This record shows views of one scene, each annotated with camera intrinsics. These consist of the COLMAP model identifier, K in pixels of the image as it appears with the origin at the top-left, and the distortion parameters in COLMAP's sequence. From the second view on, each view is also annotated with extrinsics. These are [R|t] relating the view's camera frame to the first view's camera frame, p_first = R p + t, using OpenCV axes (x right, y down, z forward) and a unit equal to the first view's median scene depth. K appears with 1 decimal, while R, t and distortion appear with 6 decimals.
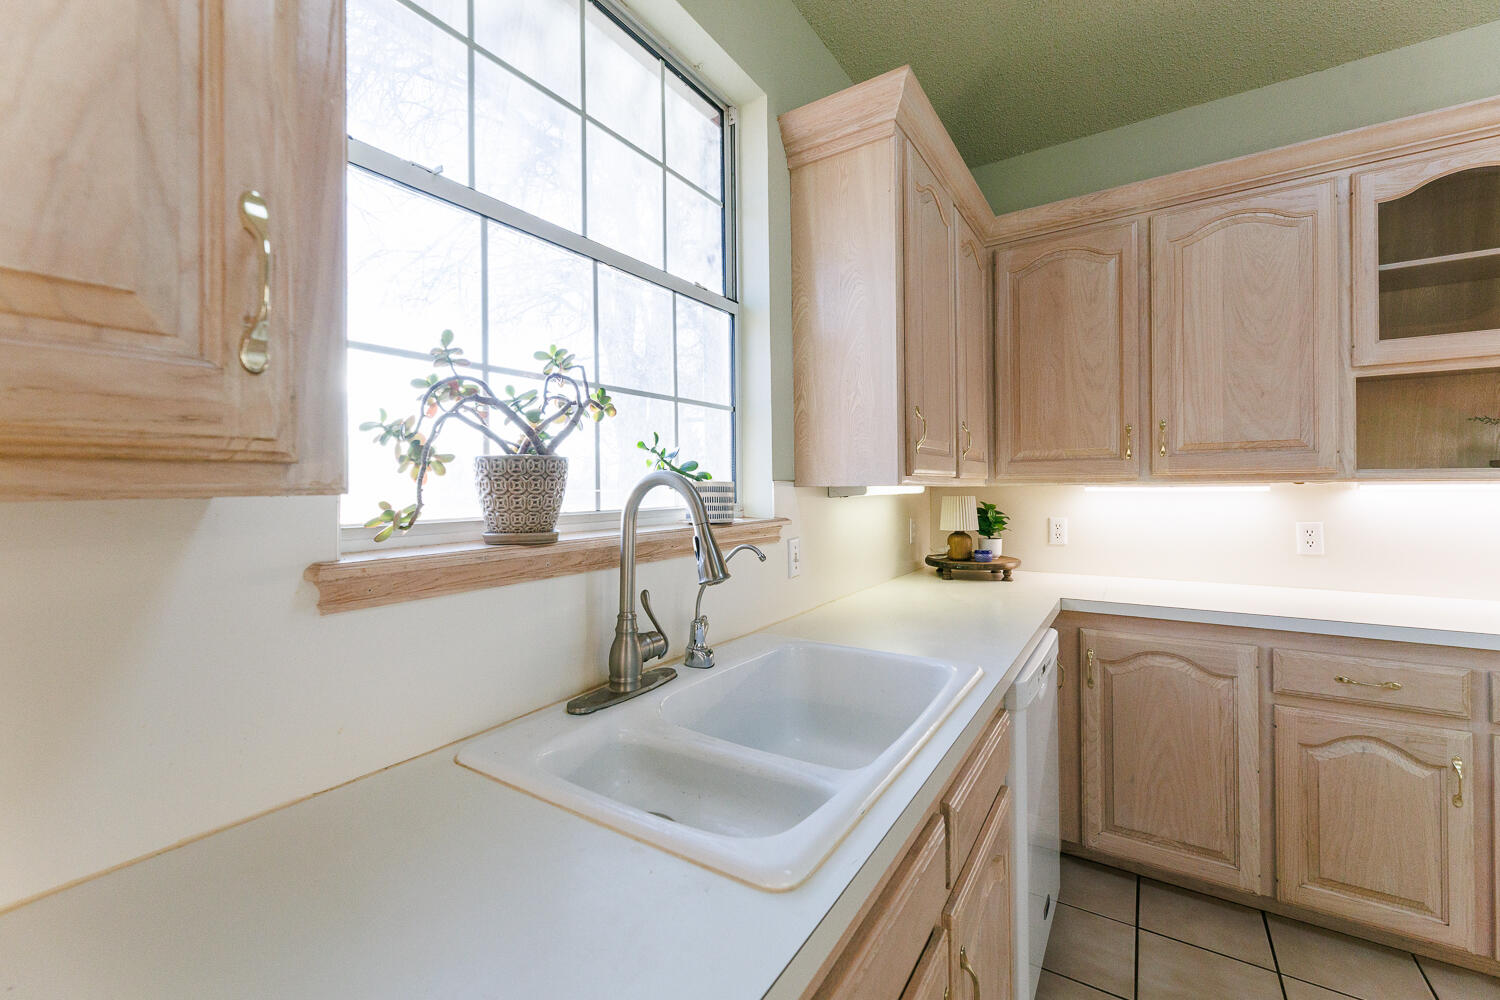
lens RADIAL K [[606.5, 0, 743.9], [0, 606.5, 488.1], [0, 0, 1]] dist [-0.000561, -0.000014]
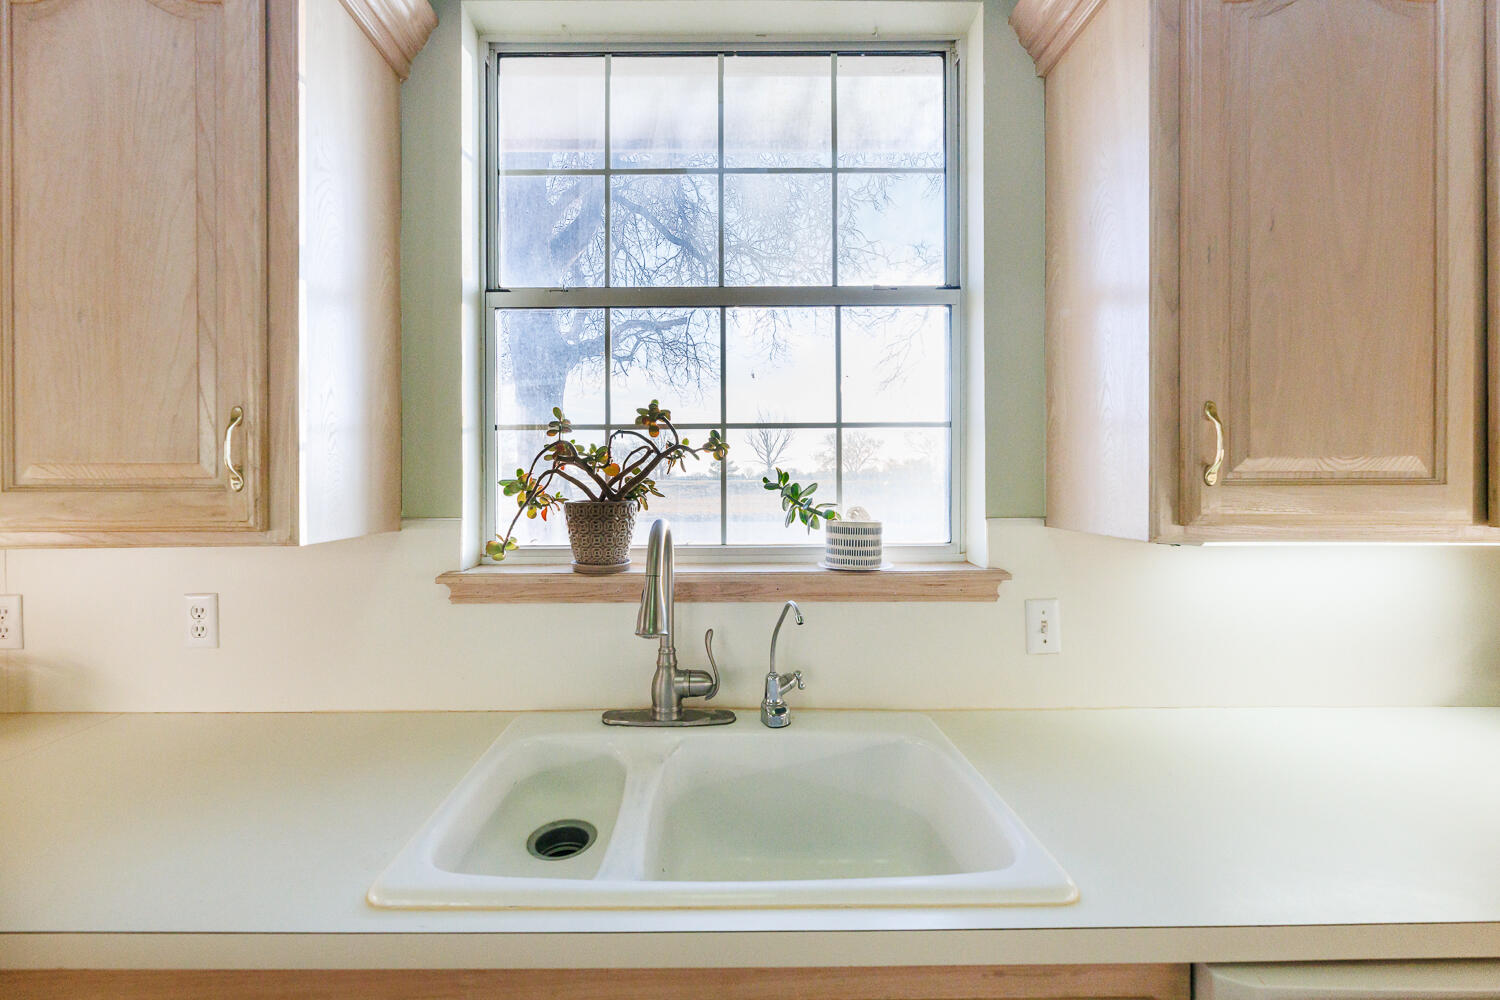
lens RADIAL K [[606.5, 0, 743.9], [0, 606.5, 488.1], [0, 0, 1]] dist [-0.000561, -0.000014]
pose [[0.563923, 0.020693, -0.825568, 0.455520], [-0.003635, 0.999739, 0.022576, -0.060074], [0.825819, -0.009731, 0.563851, 0.301576]]
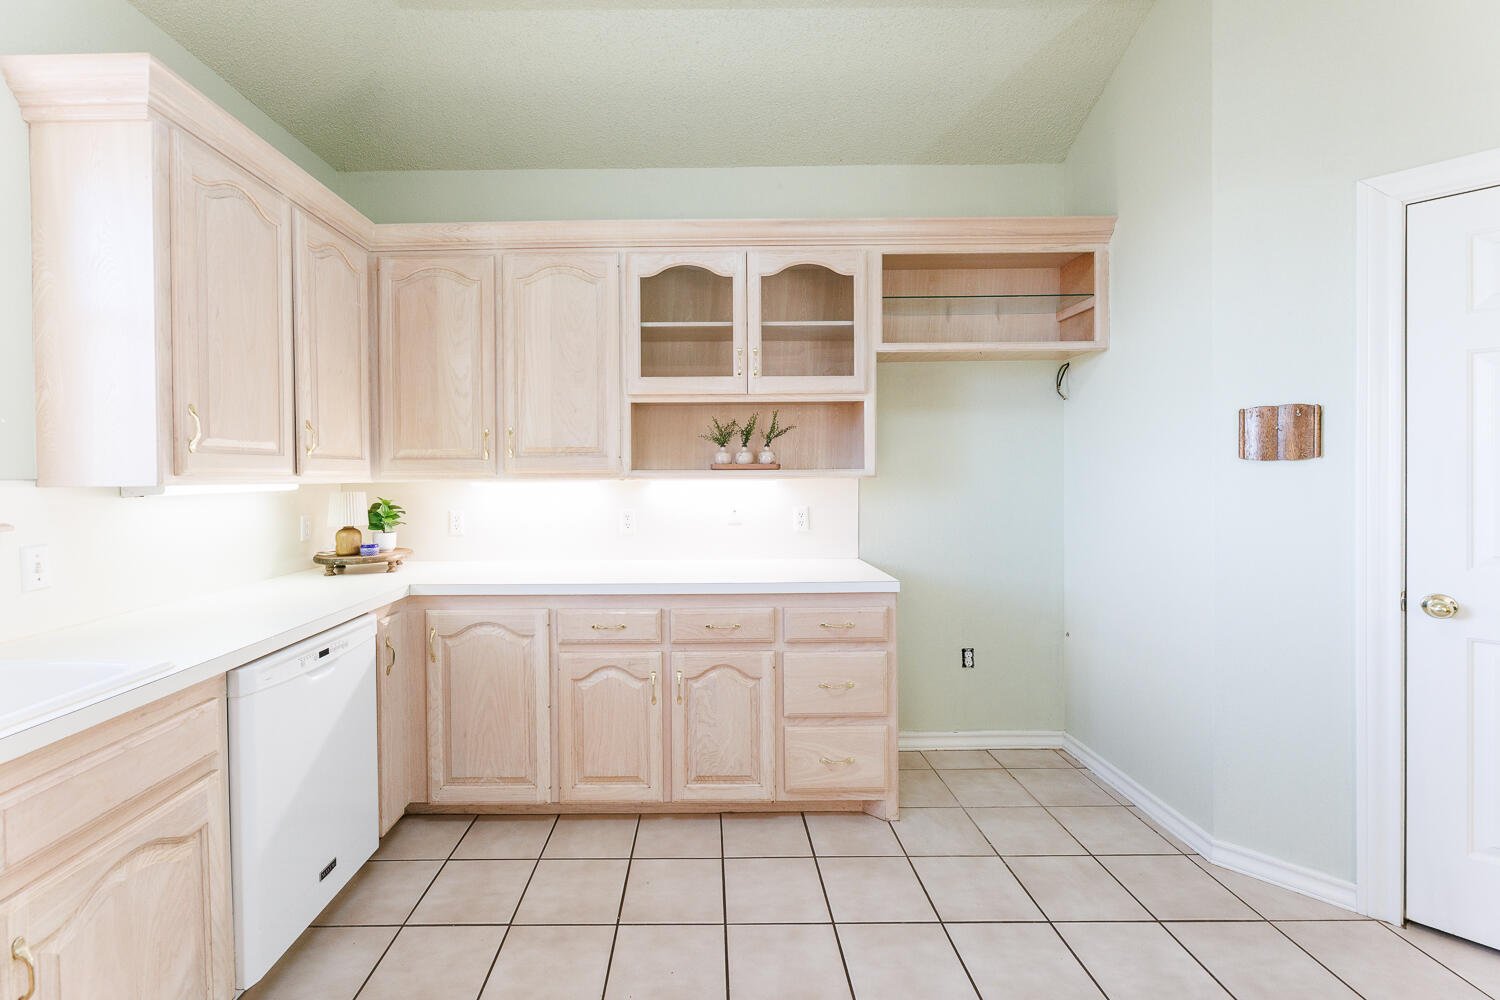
lens RADIAL K [[621.8, 0, 699.4], [0, 621.8, 479.5], [0, 0, 1]] dist [-0.001888, -0.000257]
pose [[0.840024, -0.002315, 0.542545, 0.389387], [0.000463, 0.999994, 0.003551, -0.015218], [-0.542549, -0.002732, 0.840019, -0.260916]]
